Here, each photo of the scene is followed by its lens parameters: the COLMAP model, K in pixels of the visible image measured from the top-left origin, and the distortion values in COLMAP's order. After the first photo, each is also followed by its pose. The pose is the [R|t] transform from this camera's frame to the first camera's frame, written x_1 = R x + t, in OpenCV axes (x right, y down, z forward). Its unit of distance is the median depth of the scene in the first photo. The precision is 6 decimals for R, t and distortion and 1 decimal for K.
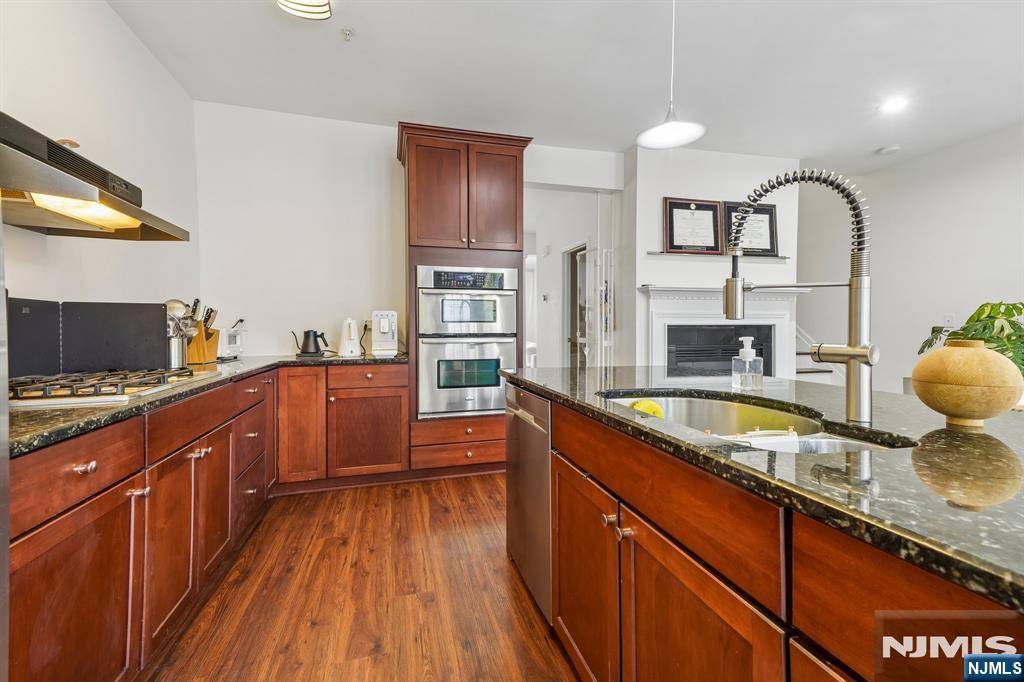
lens RADIAL K [[440.7, 0, 506.0], [0, 440.7, 333.3], [0, 0, 1]] dist [0.046400, -0.000501]
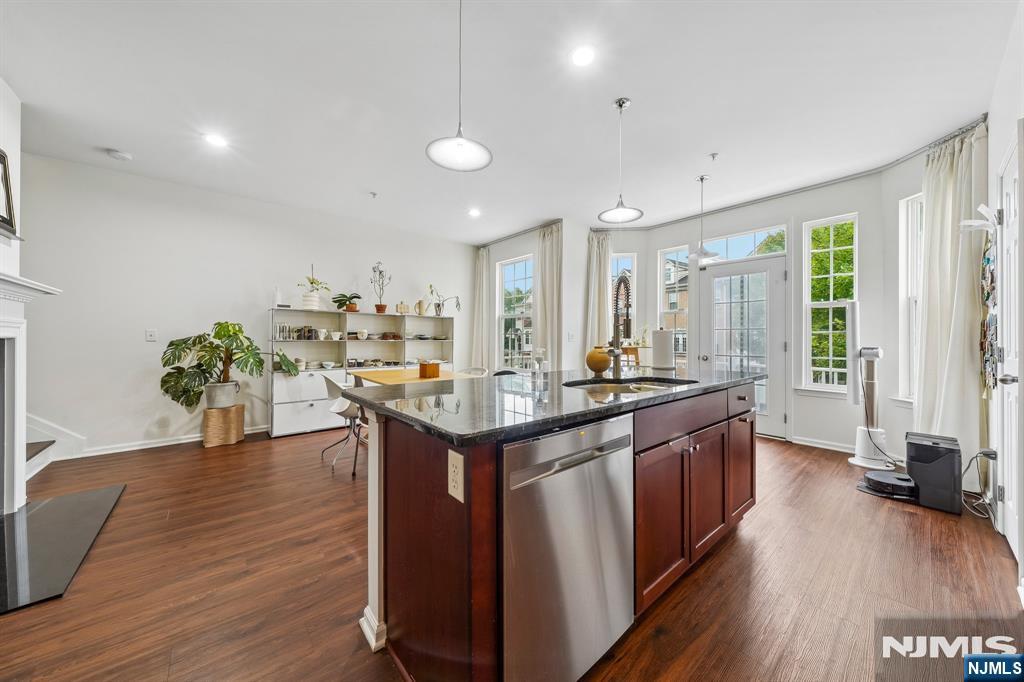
lens RADIAL K [[361.7, 0, 507.0], [0, 361.7, 338.9], [0, 0, 1]] dist [0.006349, -0.000058]
pose [[-0.434609, 0.005590, 0.900602, -0.288109], [0.015495, 0.999879, 0.001271, -0.010706], [-0.900486, 0.014508, -0.434643, 0.914836]]
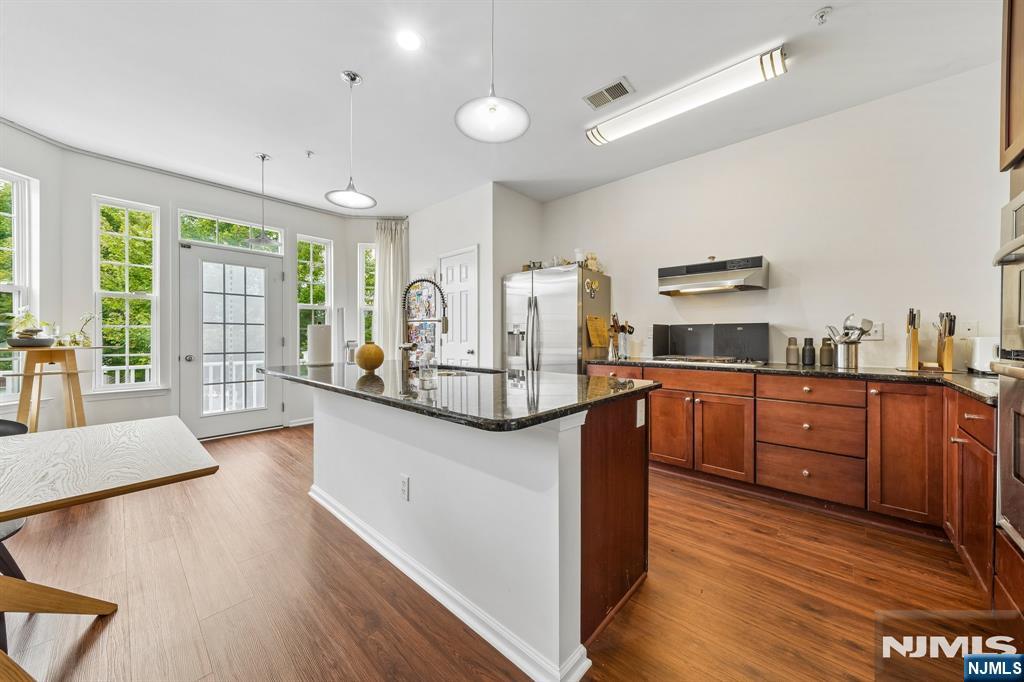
lens RADIAL K [[361.7, 0, 509.5], [0, 361.7, 336.1], [0, 0, 1]] dist [0.006349, -0.000058]
pose [[-0.837460, 0.005677, -0.546469, 0.513938], [-0.005800, 0.999797, 0.019275, -0.020284], [0.546467, 0.019311, -0.837258, 1.131971]]
